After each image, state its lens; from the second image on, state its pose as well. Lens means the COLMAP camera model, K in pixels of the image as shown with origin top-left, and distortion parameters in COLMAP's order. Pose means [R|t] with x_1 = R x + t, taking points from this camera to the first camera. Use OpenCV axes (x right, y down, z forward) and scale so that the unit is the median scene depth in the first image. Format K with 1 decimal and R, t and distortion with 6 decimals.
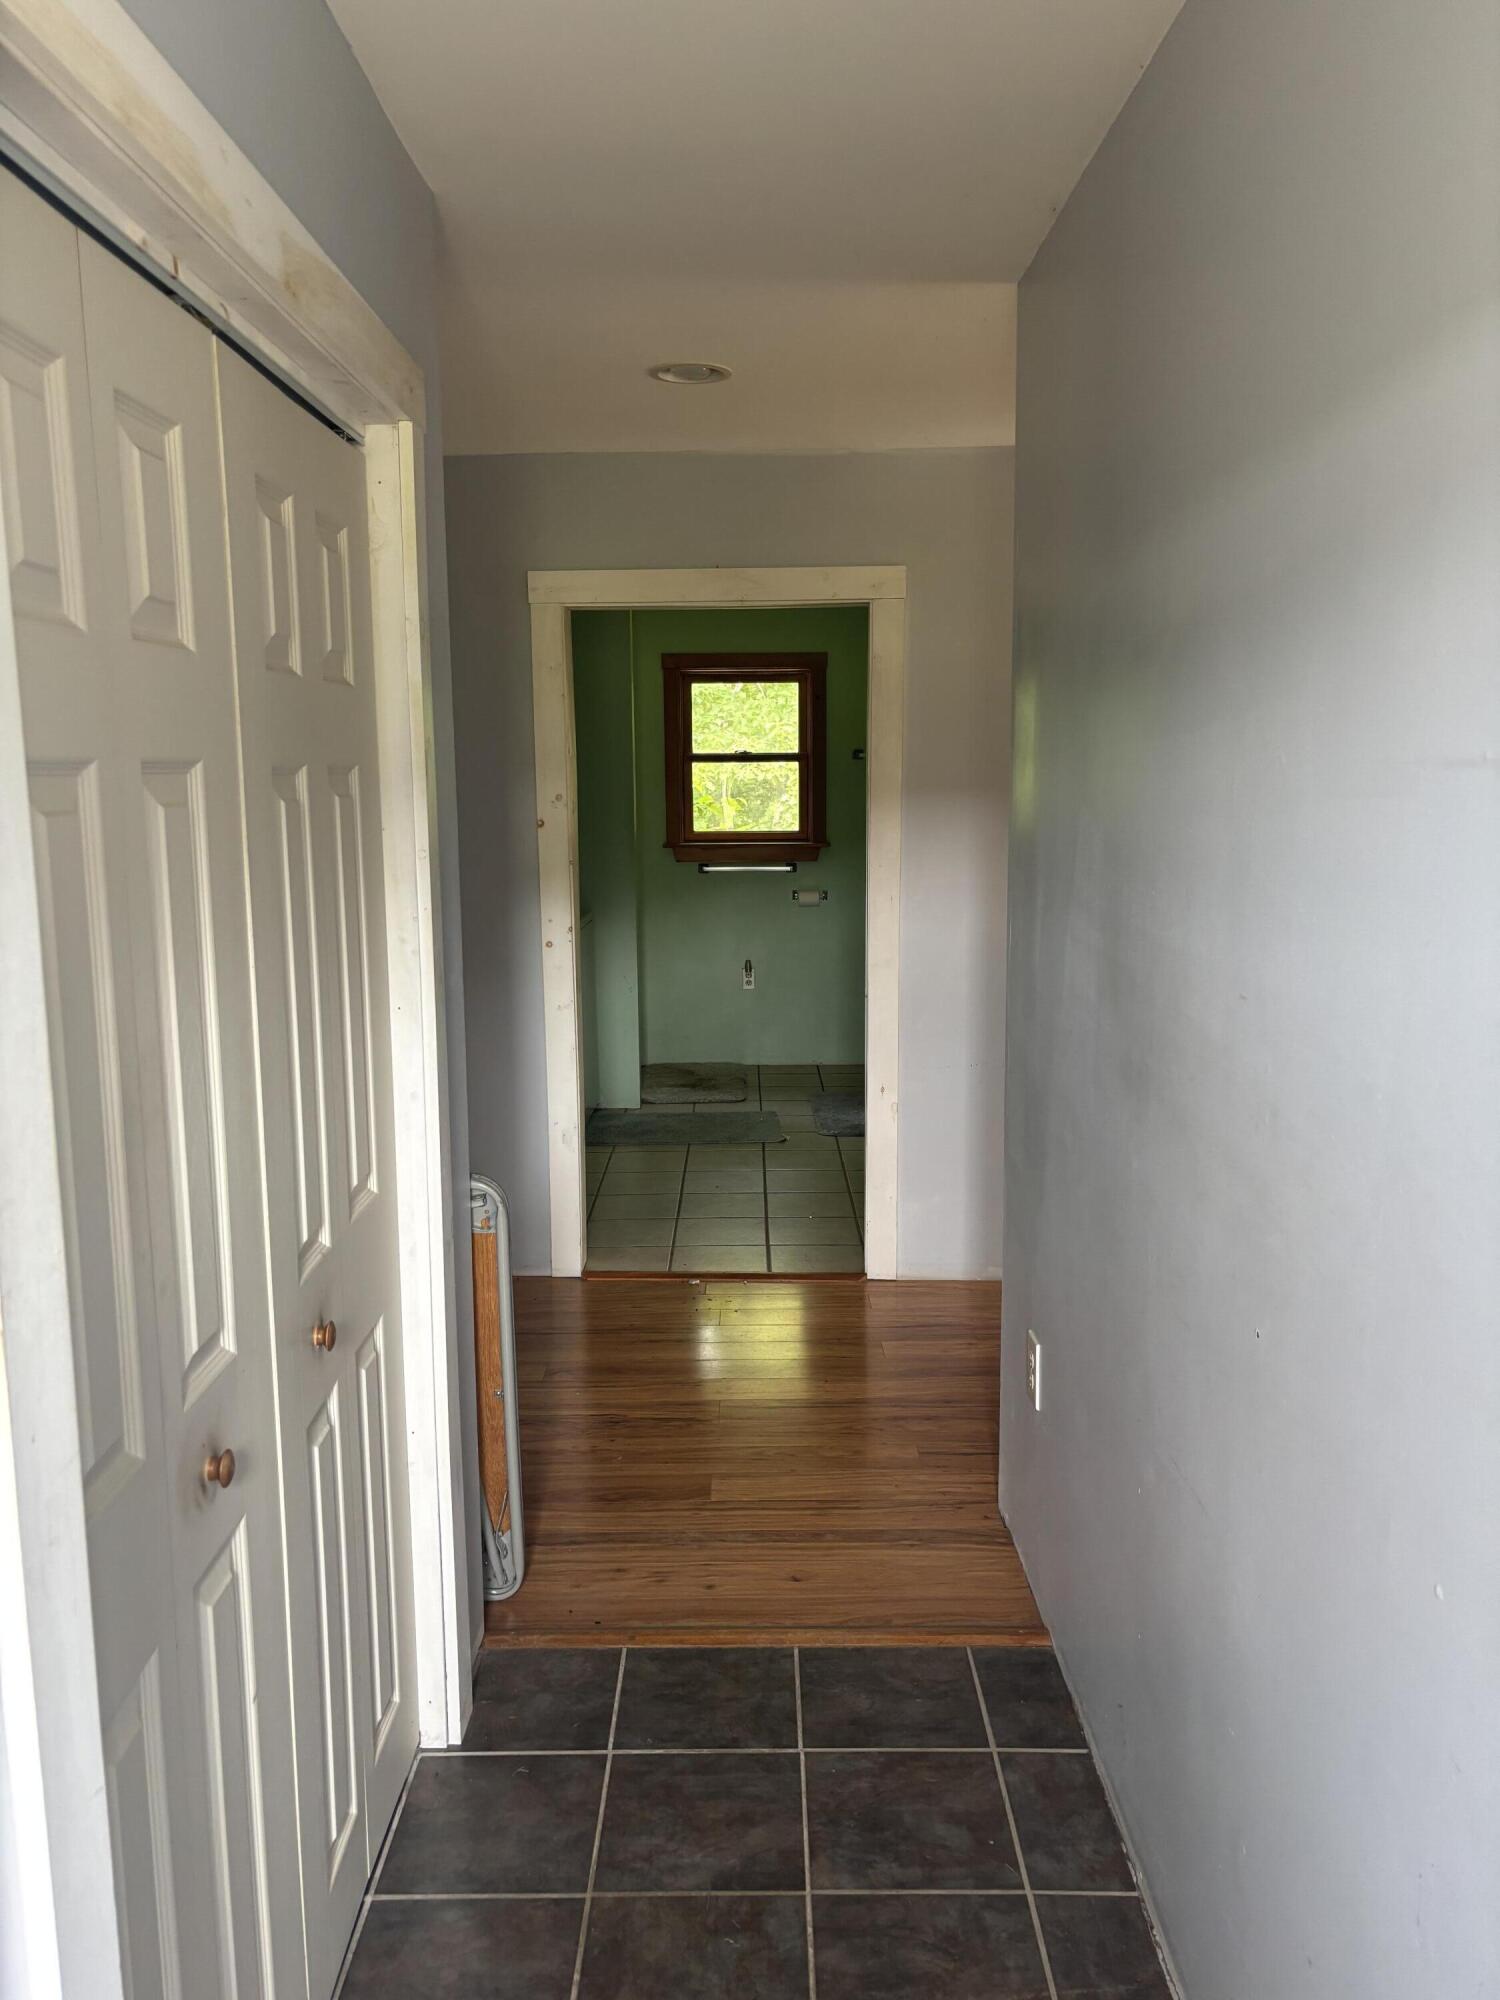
lens RADIAL K [[1504.4, 0, 749.3], [0, 1504.4, 999.2], [0, 0, 1]] dist [0.049619, -0.057800]
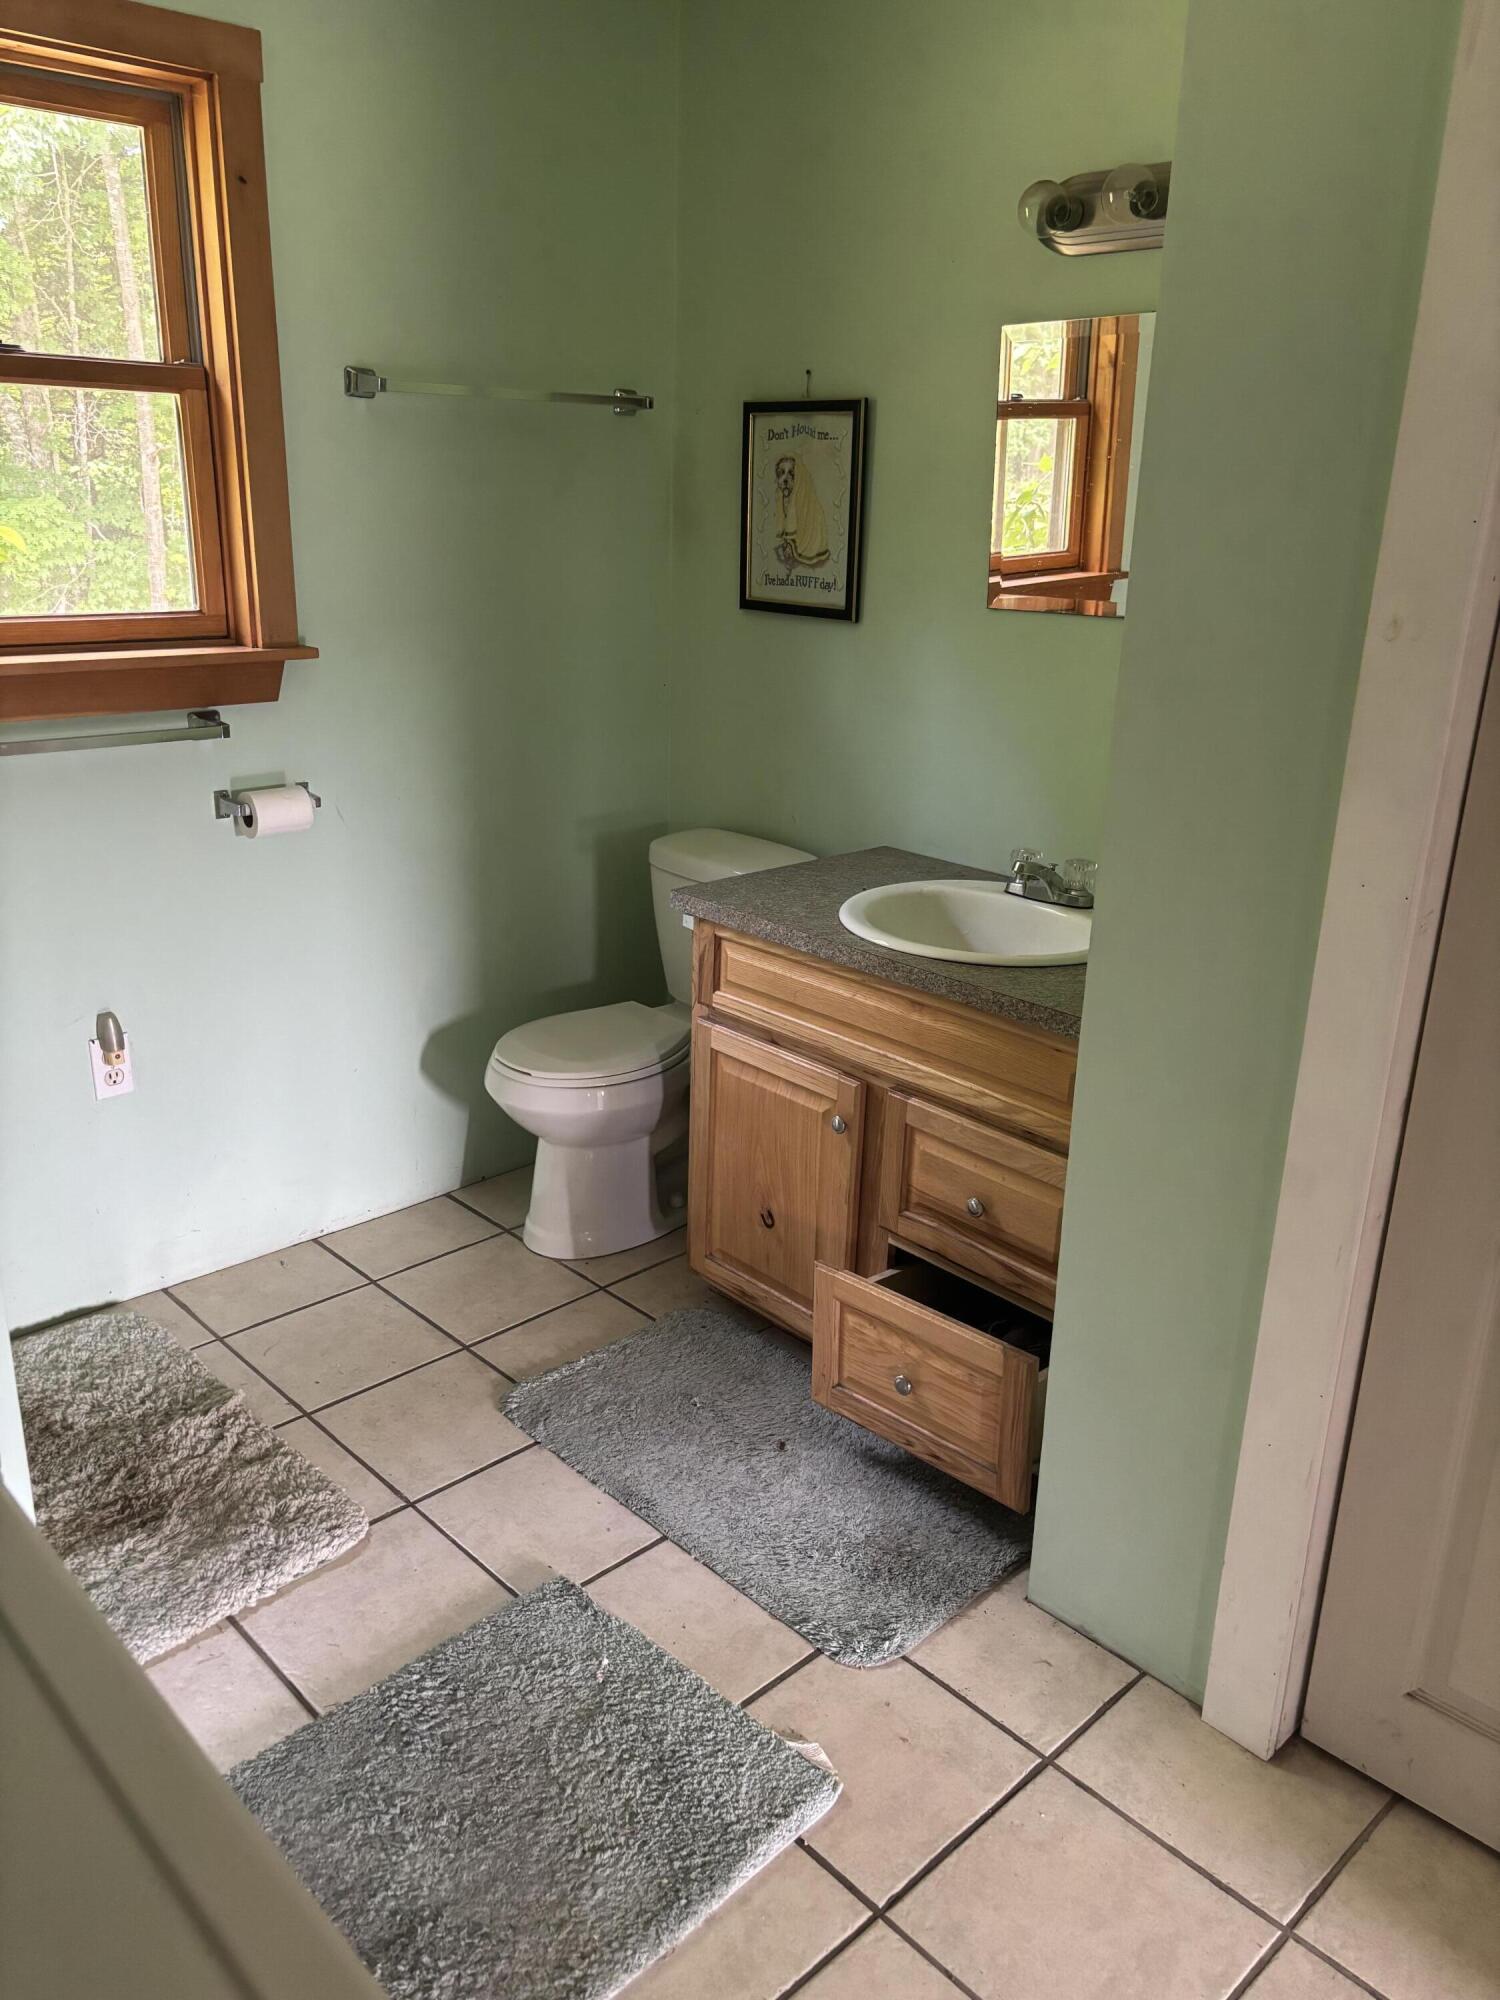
lens RADIAL K [[1504.4, 0, 748.5], [0, 1504.4, 1003.3], [0, 0, 1]] dist [0.049619, -0.057800]
pose [[0.726630, -0.206472, 0.655270, -0.117527], [0.079867, 0.972692, 0.217925, -0.091199], [-0.682371, -0.106016, 0.723278, 0.667207]]
